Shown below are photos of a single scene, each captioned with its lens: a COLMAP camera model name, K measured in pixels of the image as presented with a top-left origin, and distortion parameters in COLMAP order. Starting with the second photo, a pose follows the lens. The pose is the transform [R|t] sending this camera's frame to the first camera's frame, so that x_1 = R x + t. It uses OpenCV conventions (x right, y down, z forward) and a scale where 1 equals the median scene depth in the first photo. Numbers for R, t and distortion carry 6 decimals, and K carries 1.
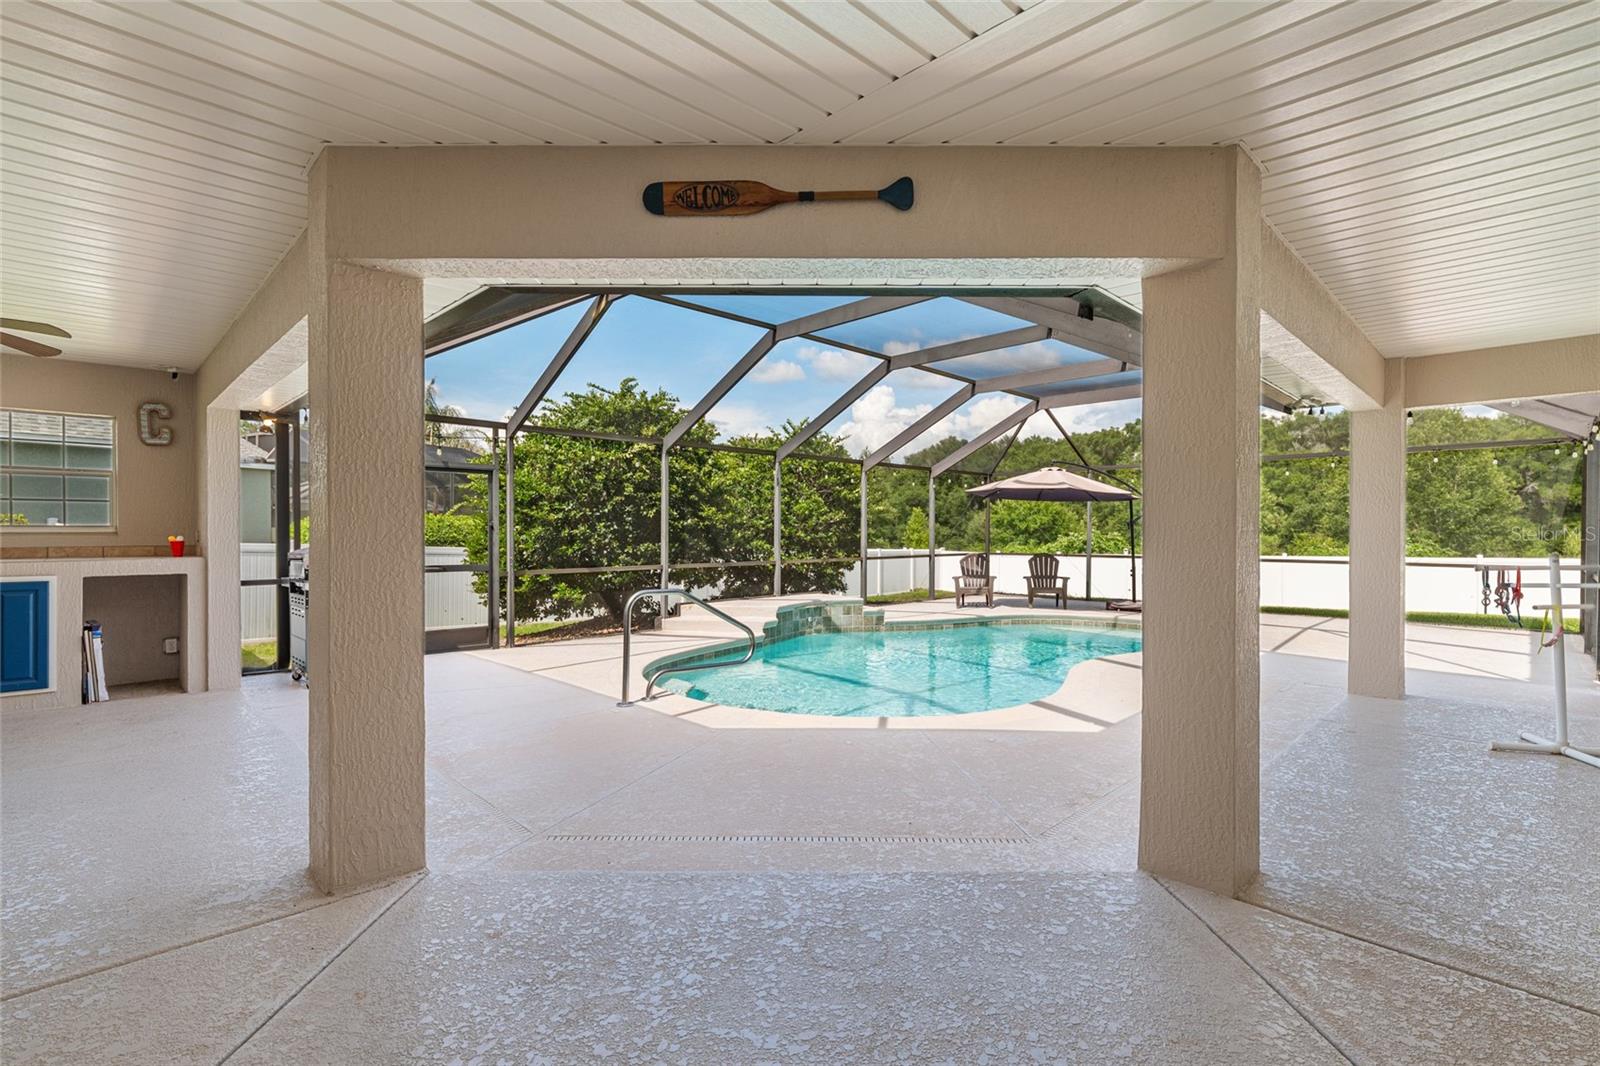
lens RADIAL K [[728.6, 0, 798.9], [0, 728.6, 537.5], [0, 0, 1]] dist [0.001364, -0.000975]
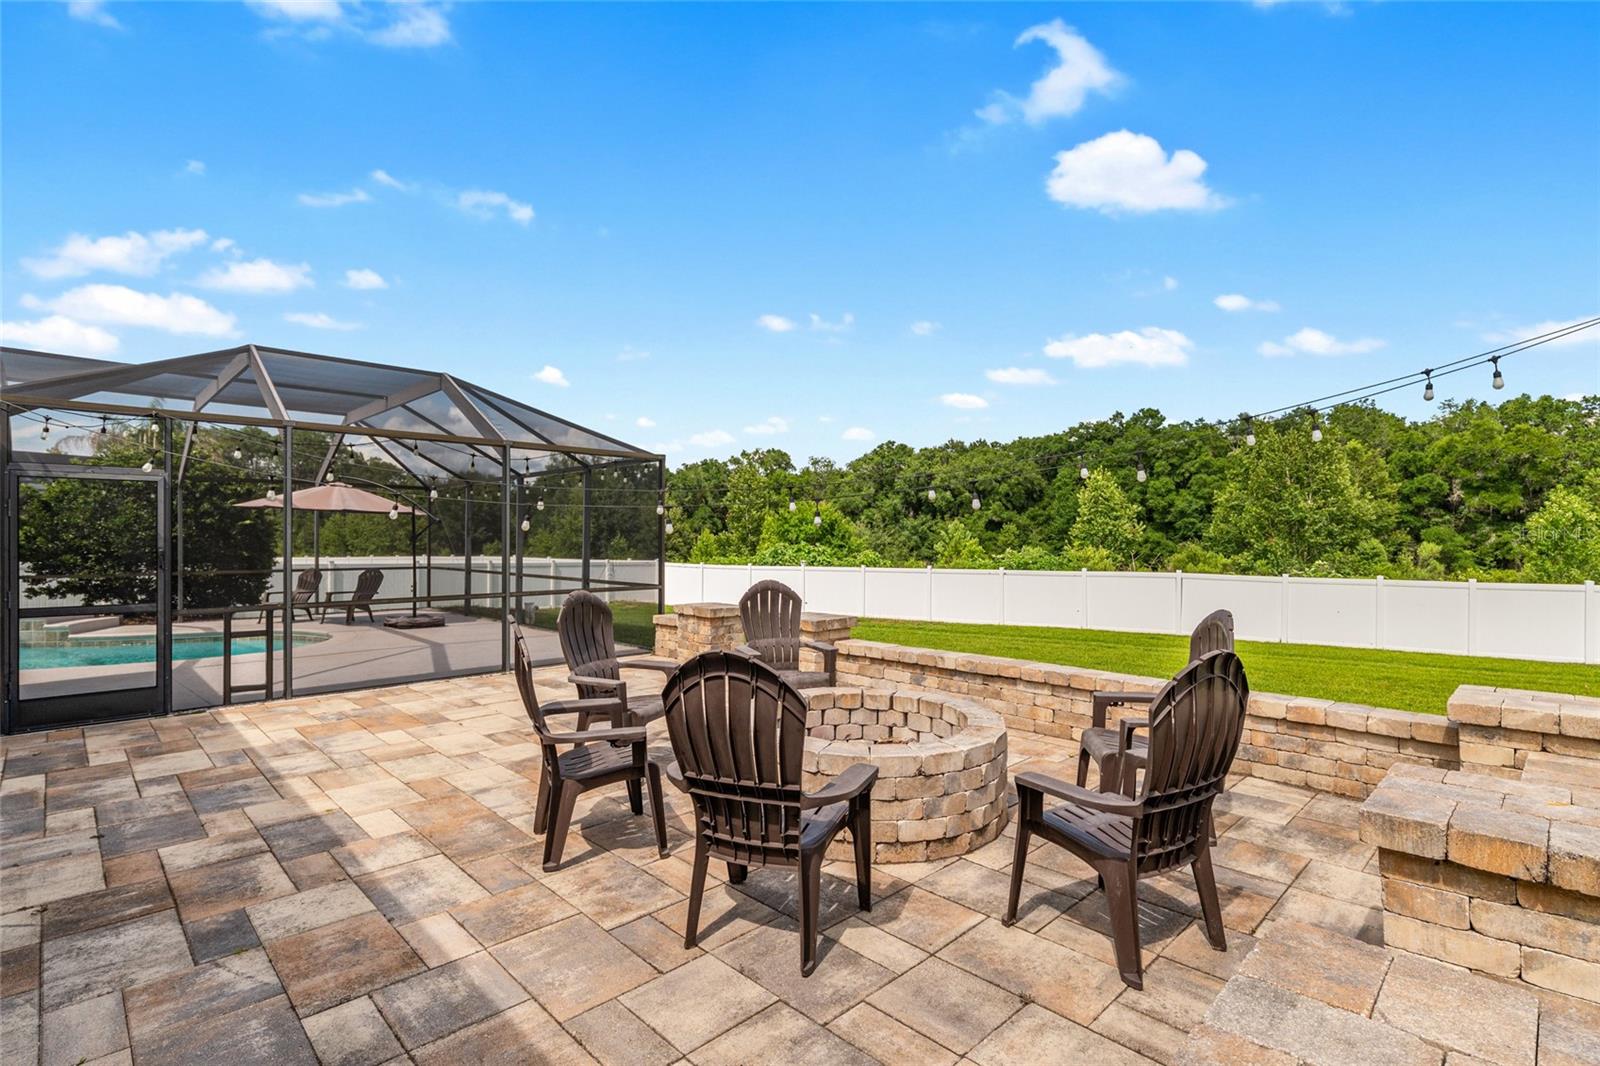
lens RADIAL K [[766.9, 0, 807.6], [0, 766.9, 540.1], [0, 0, 1]] dist [0.008423, 0.000499]
pose [[0.999979, 0.001488, -0.006300, 1.299819], [-0.001528, 0.999979, -0.006364, -0.016363], [0.006290, 0.006373, 0.999960, -0.129879]]
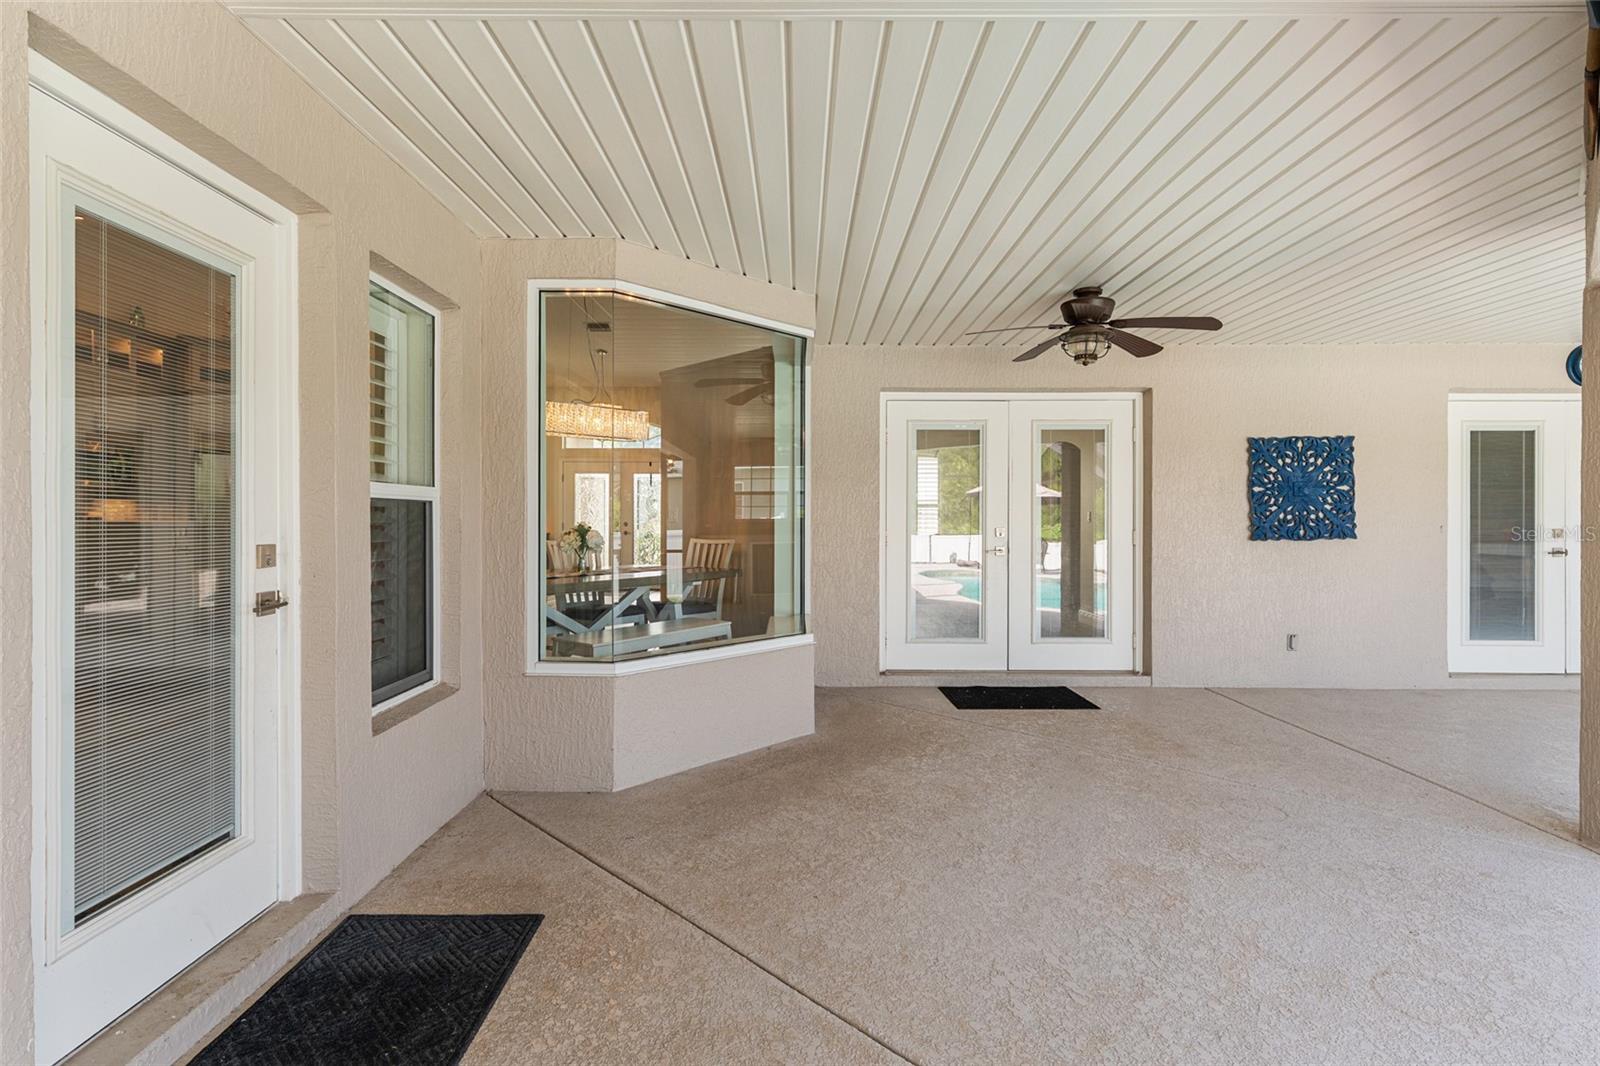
lens RADIAL K [[758.6, 0, 781.8], [0, 758.6, 518.6], [0, 0, 1]] dist [-0.000590, 0.000021]
pose [[-0.710797, -0.002271, -0.703394, 0.274756], [-0.009640, 0.999932, 0.006514, -0.003749], [0.703331, 0.011411, -0.710771, 0.237609]]
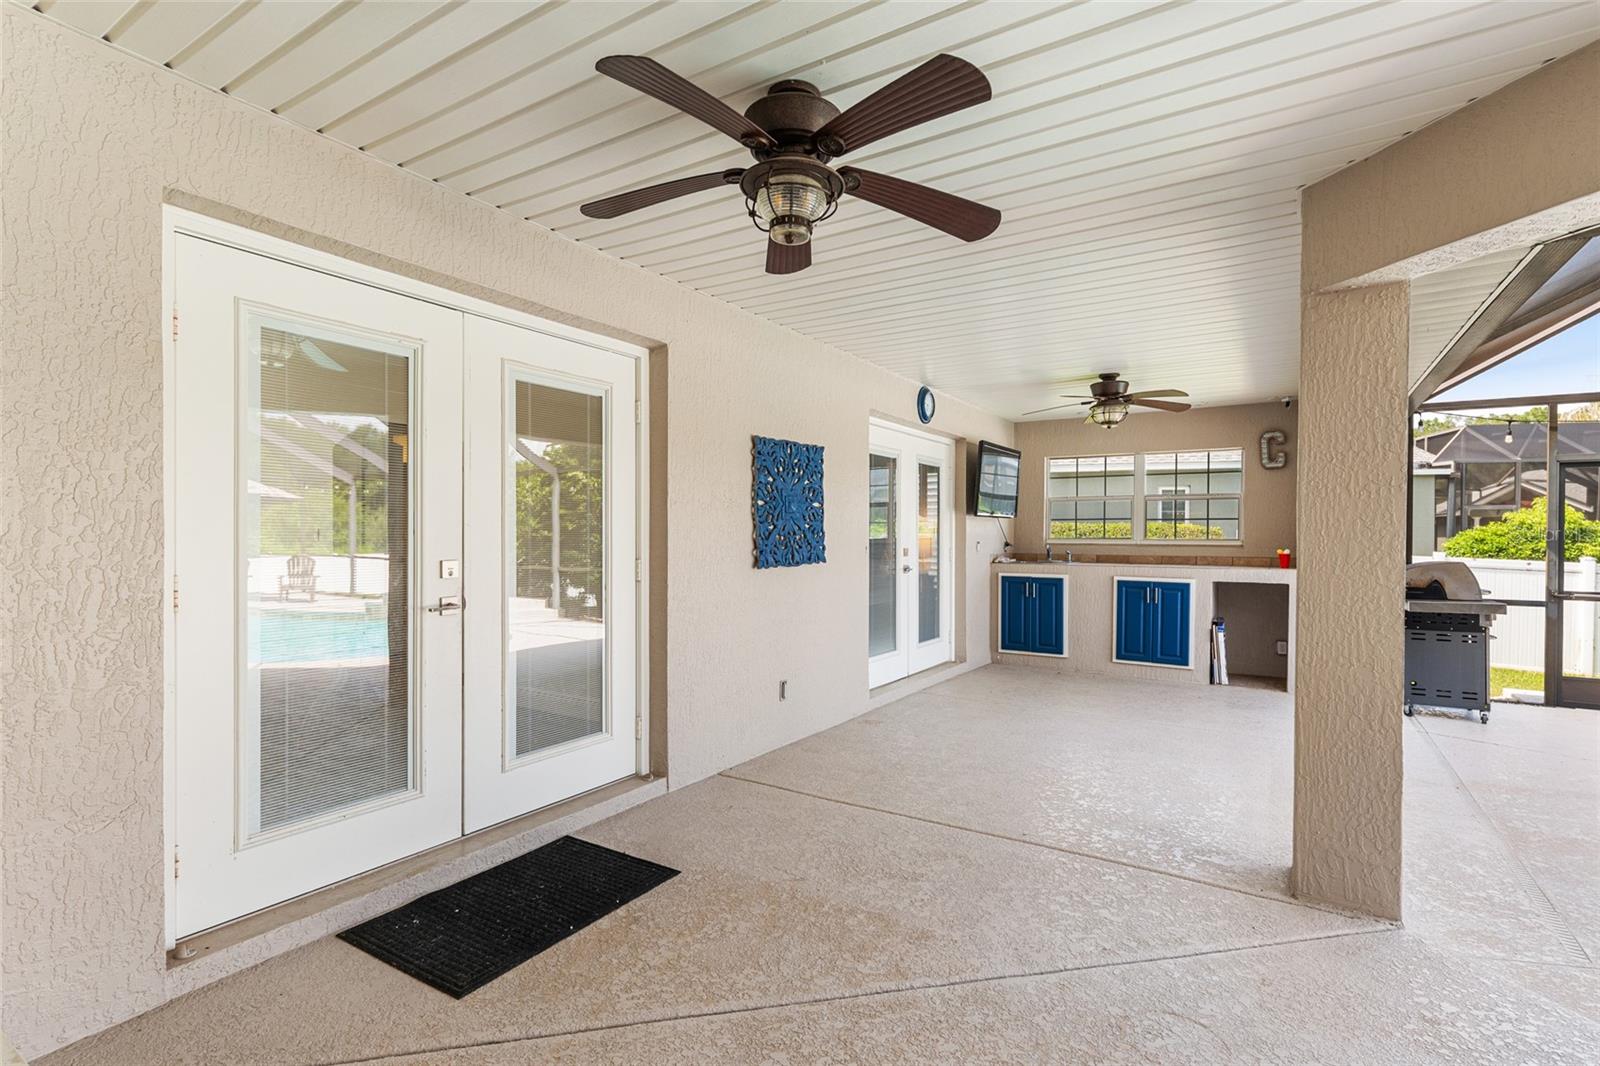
lens RADIAL K [[766.8, 0, 795.7], [0, 766.8, 541.0], [0, 0, 1]] dist [0.000544, -0.000175]
pose [[0.220839, 0.007186, -0.975284, 0.069258], [-0.014095, 0.999892, 0.004176, -0.005238], [0.975208, 0.012825, 0.220917, 0.010355]]
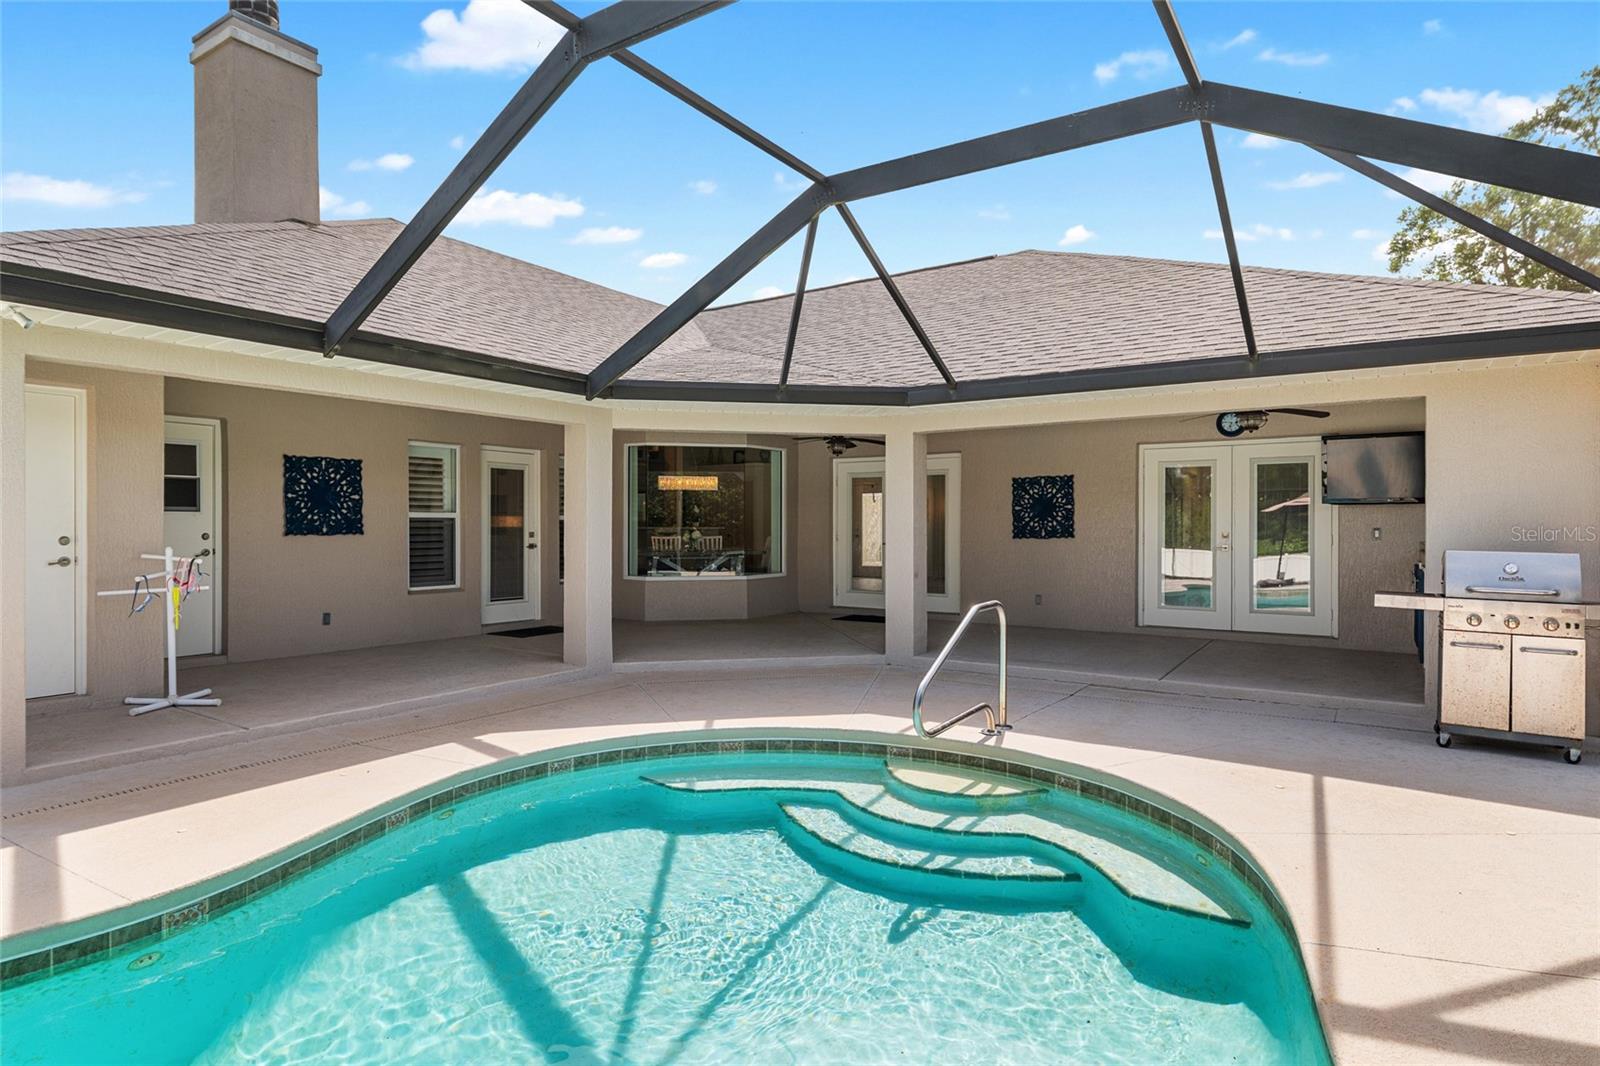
lens RADIAL K [[873.6, 0, 799.3], [0, 873.6, 528.0], [0, 0, 1]] dist [0.002014, 0.001935]
pose [[-0.979542, -0.001399, -0.201234, 0.118942], [-0.003911, 0.999919, 0.012084, -0.012634], [0.201201, 0.012623, -0.979469, 1.095563]]
